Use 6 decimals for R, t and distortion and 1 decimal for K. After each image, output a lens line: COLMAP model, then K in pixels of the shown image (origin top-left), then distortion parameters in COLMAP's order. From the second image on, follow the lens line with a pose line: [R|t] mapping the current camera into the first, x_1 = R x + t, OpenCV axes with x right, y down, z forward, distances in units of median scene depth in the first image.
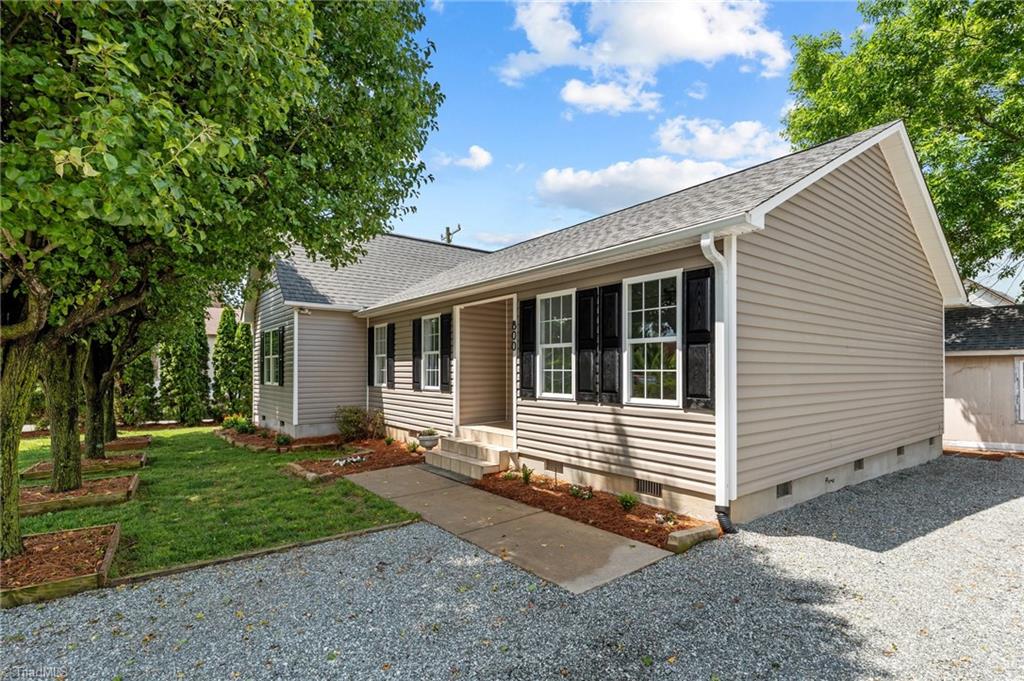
lens RADIAL K [[490.7, 0, 505.3], [0, 490.7, 363.5], [0, 0, 1]] dist [-0.003370, 0.000890]
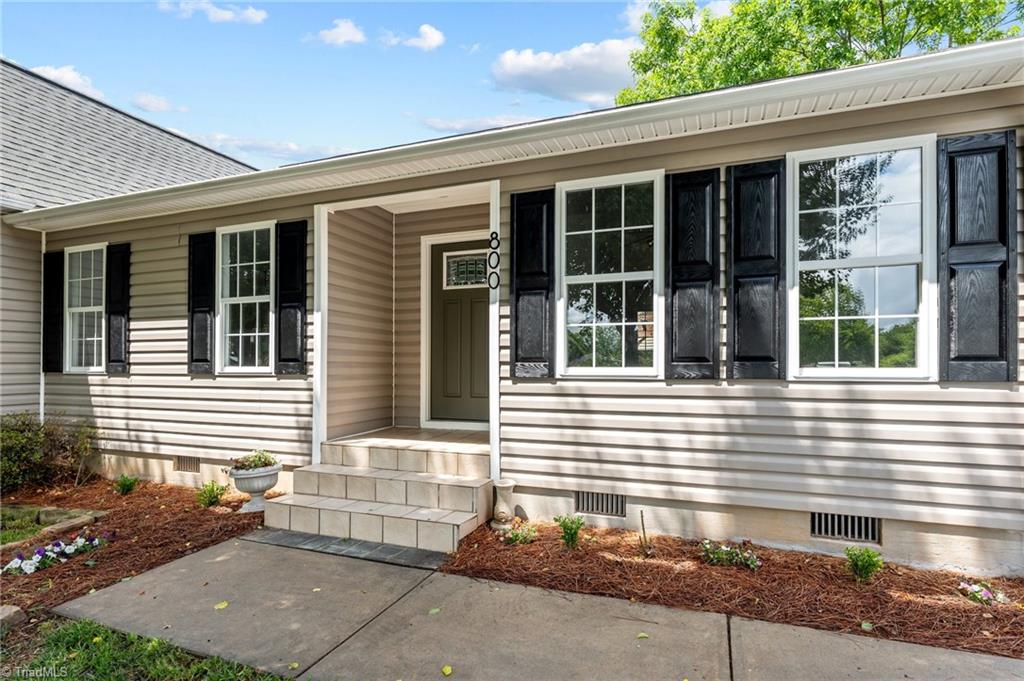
lens RADIAL K [[519.6, 0, 516.9], [0, 519.6, 362.2], [0, 0, 1]] dist [0.002702, -0.002742]
pose [[0.848251, 0.003519, 0.529583, -0.257951], [-0.006600, 0.999971, 0.003928, 0.049437], [-0.529554, -0.006827, 0.848249, 0.529049]]
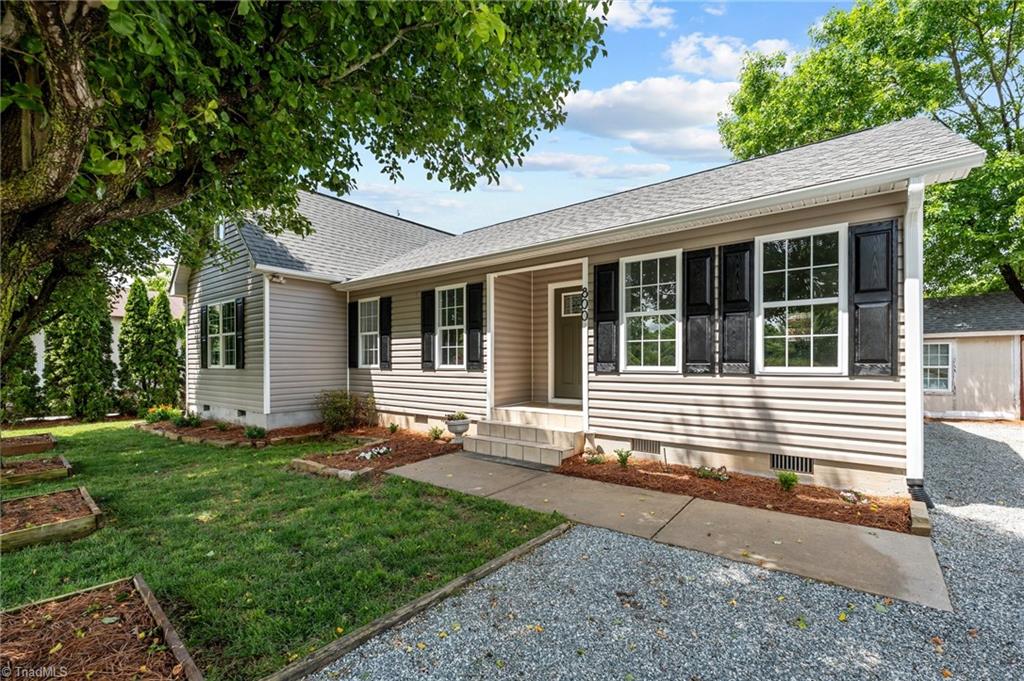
lens RADIAL K [[443.7, 0, 508.7], [0, 443.7, 363.0], [0, 0, 1]] dist [-0.001640, -0.000654]
pose [[0.969853, -0.003406, 0.243668, -0.322355], [-0.000445, 0.999876, 0.015746, 0.039013], [-0.243691, -0.015380, 0.969731, 0.247819]]
